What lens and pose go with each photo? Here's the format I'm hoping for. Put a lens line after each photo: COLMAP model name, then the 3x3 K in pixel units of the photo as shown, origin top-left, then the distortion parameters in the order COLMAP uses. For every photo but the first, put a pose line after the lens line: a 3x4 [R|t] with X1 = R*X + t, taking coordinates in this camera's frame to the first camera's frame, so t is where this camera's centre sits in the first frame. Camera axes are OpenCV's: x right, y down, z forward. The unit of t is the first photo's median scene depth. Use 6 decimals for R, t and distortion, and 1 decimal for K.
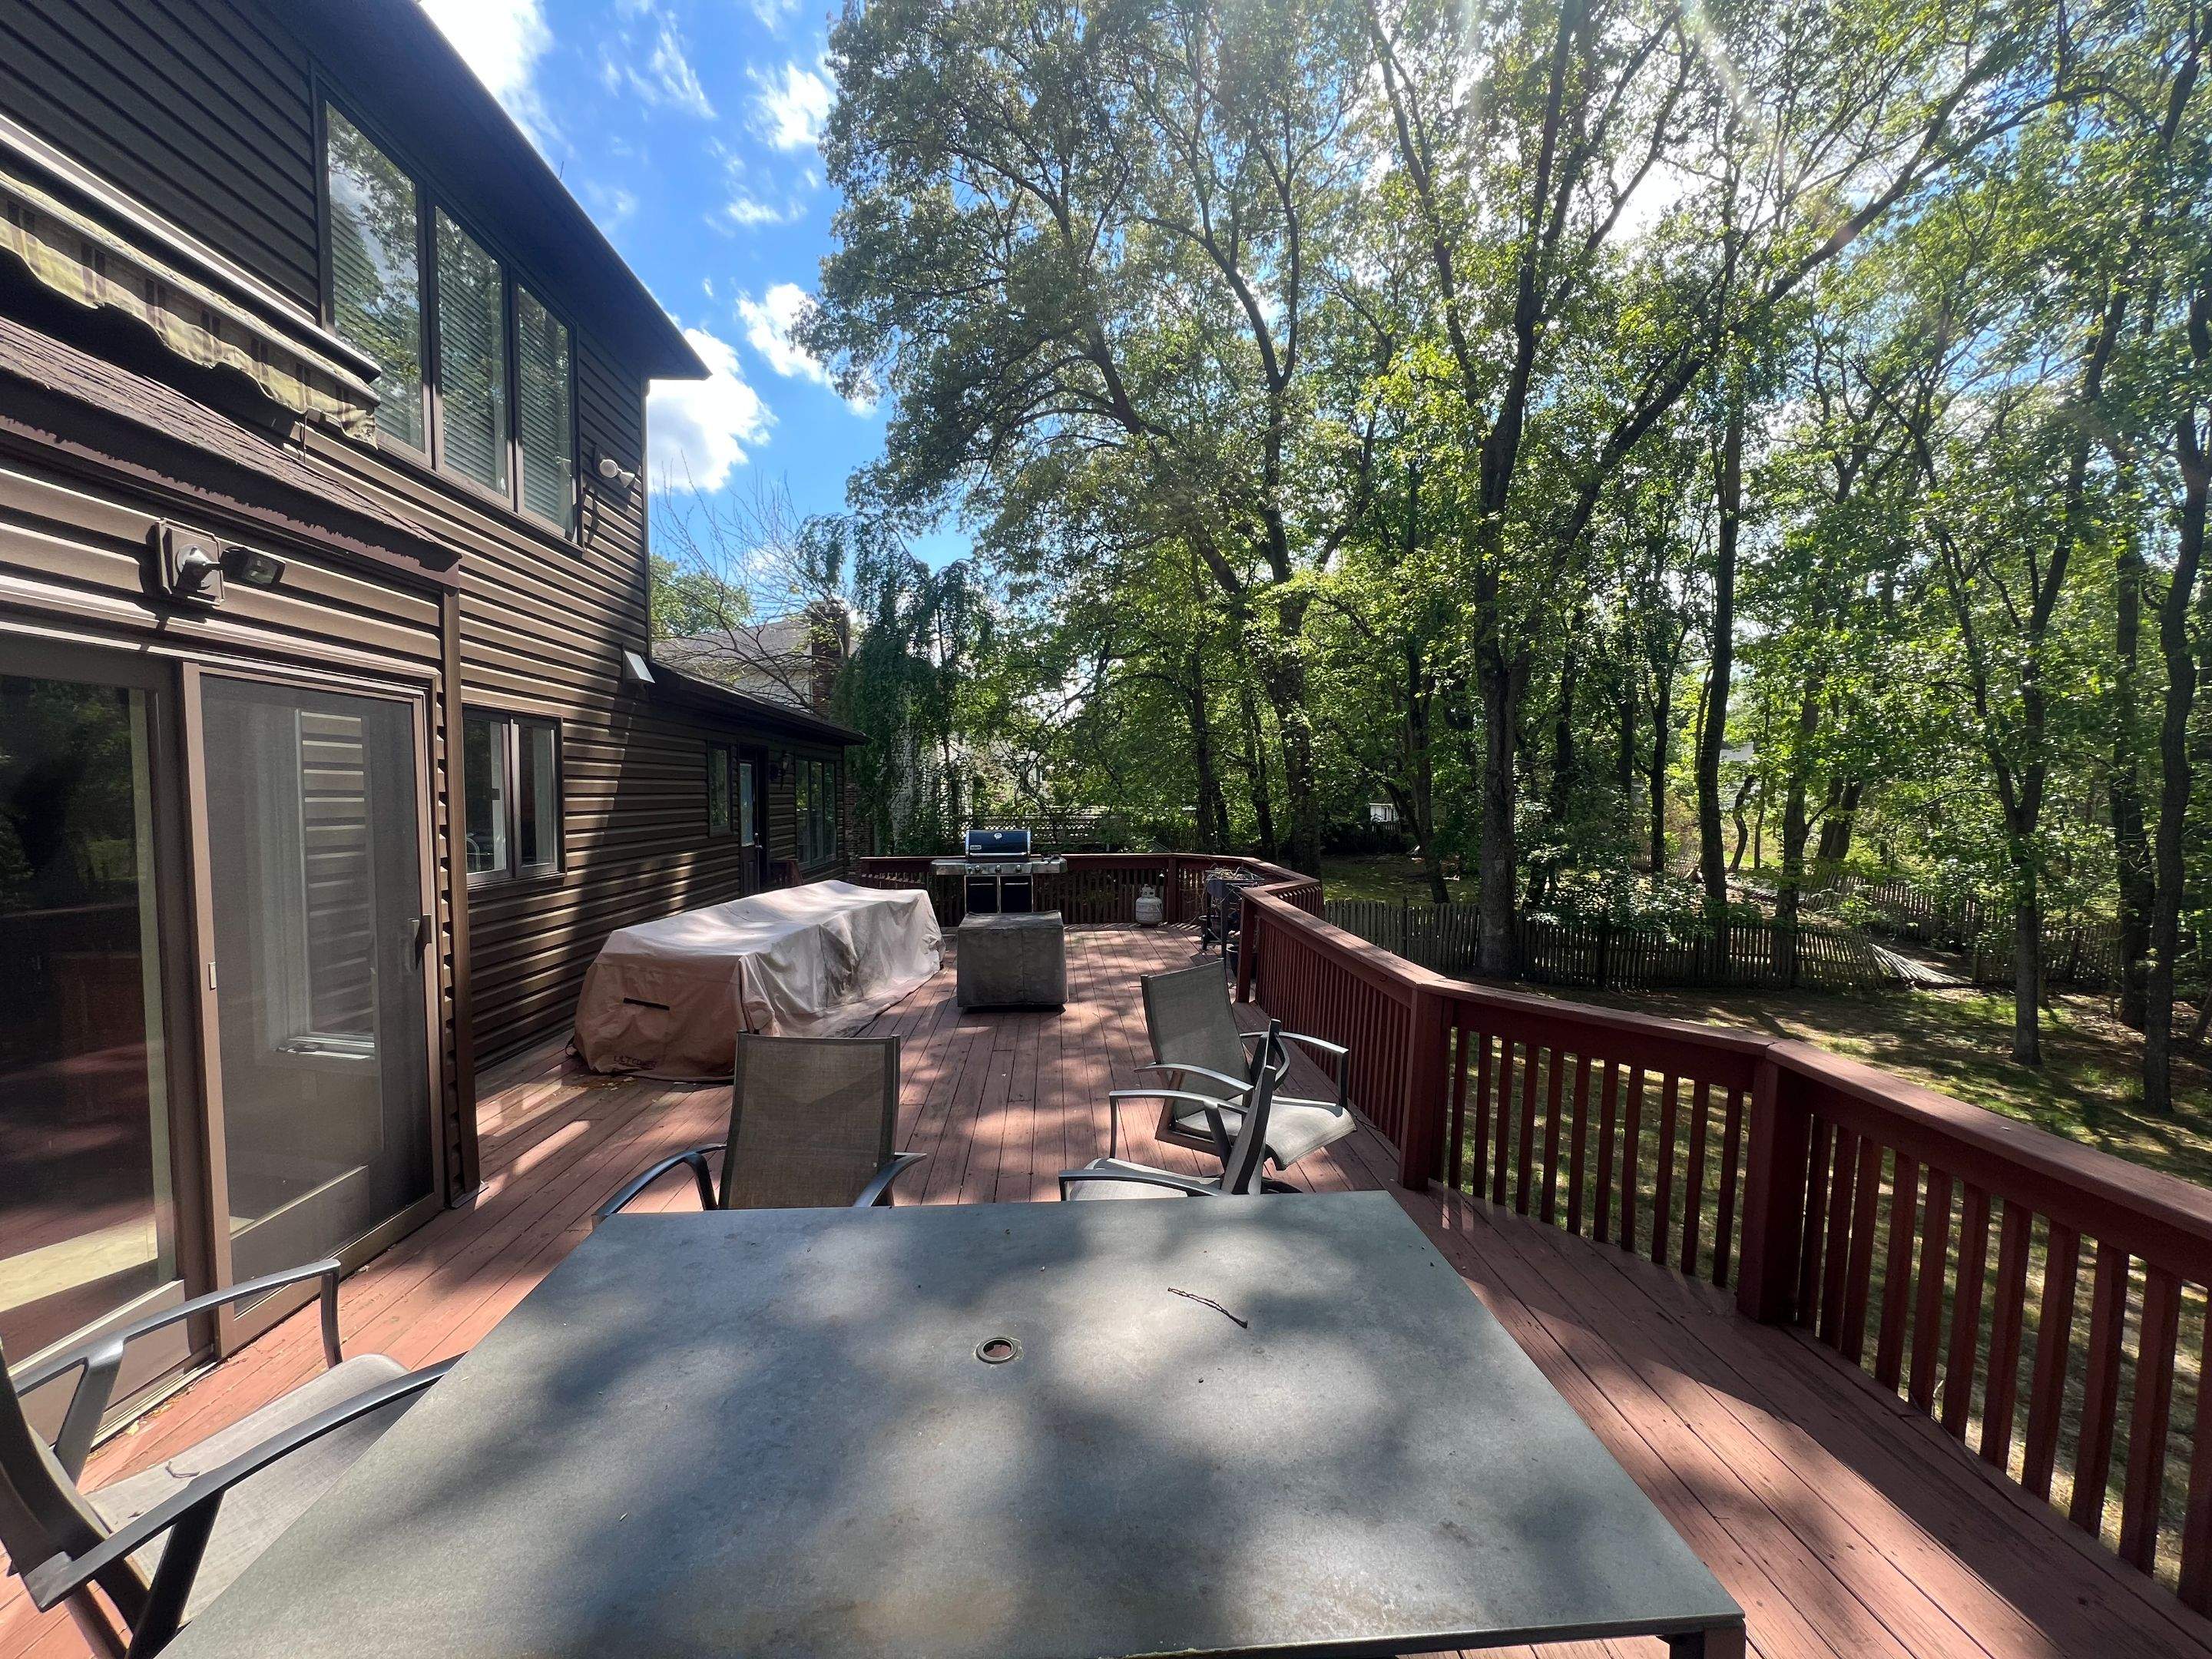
lens RADIAL K [[877.7, 0, 1105.5], [0, 877.7, 835.5], [0, 0, 1]] dist [-0.000765, 0.000810]
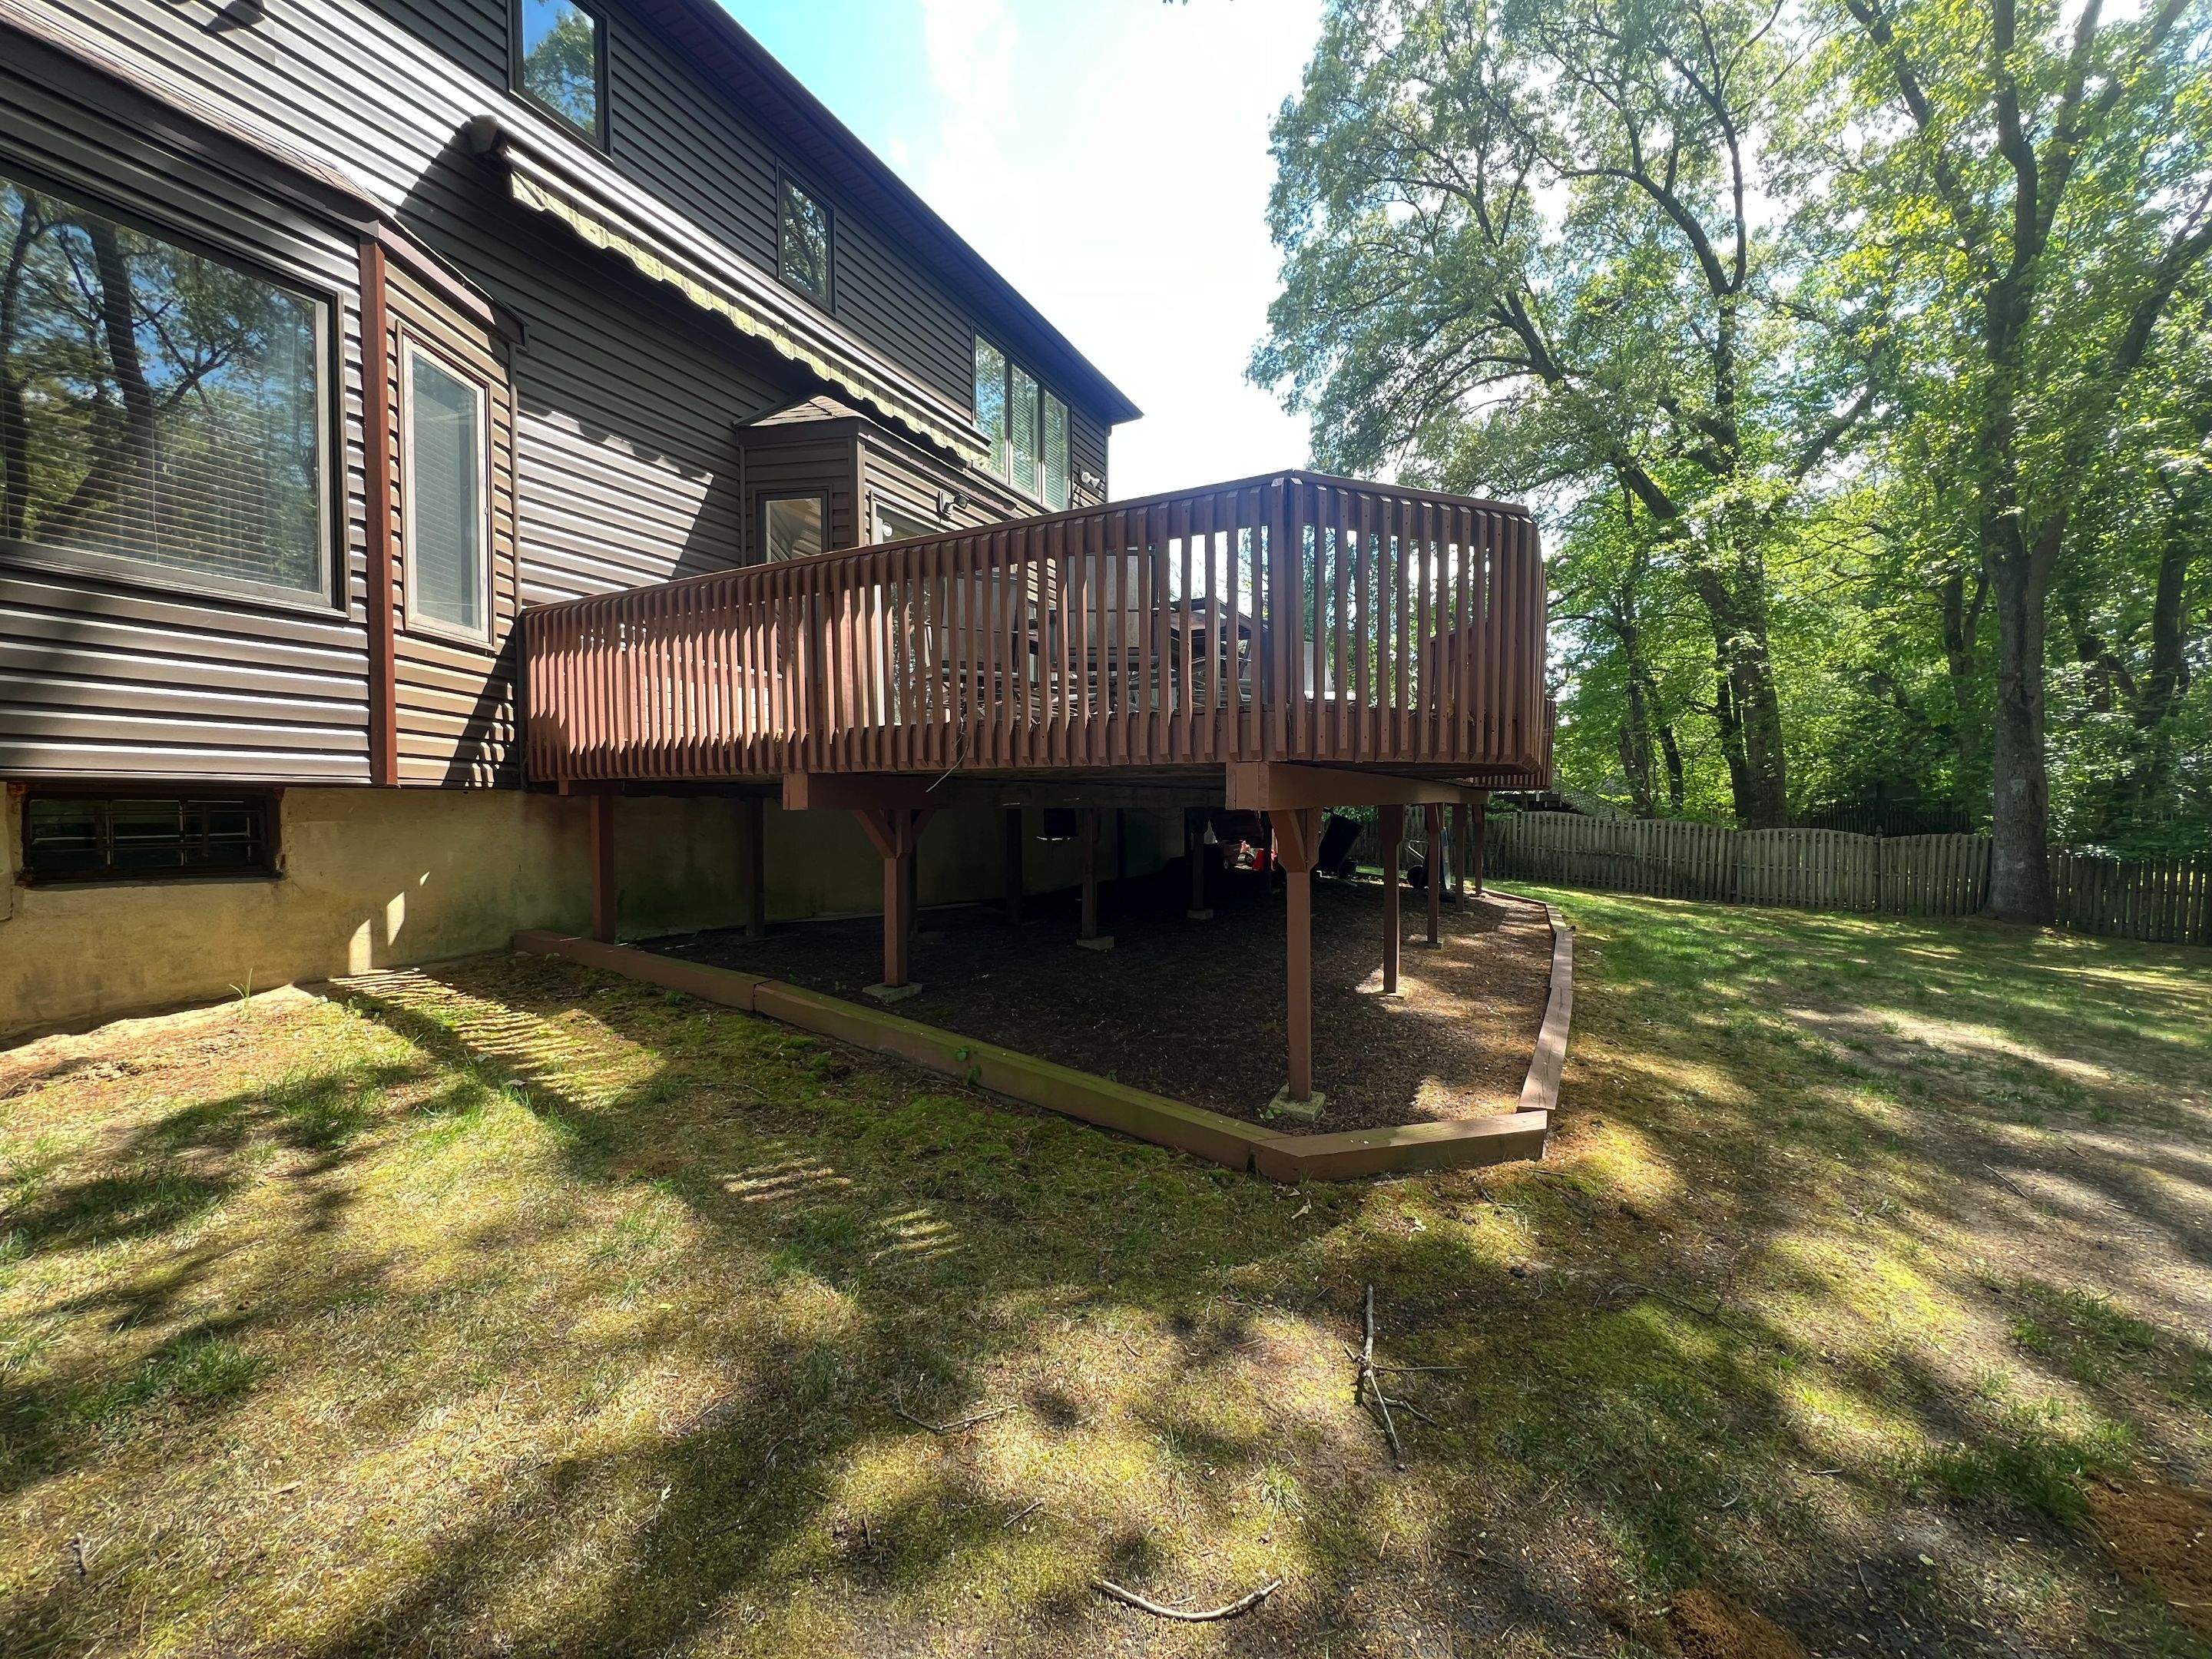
lens RADIAL K [[877.7, 0, 1096.6], [0, 877.7, 843.3], [0, 0, 1]] dist [-0.000765, 0.000810]
pose [[0.852626, 0.018437, -0.522196, 0.475590], [-0.024170, 0.999699, -0.004168, 0.396004], [0.521962, 0.016175, 0.852816, -0.605079]]
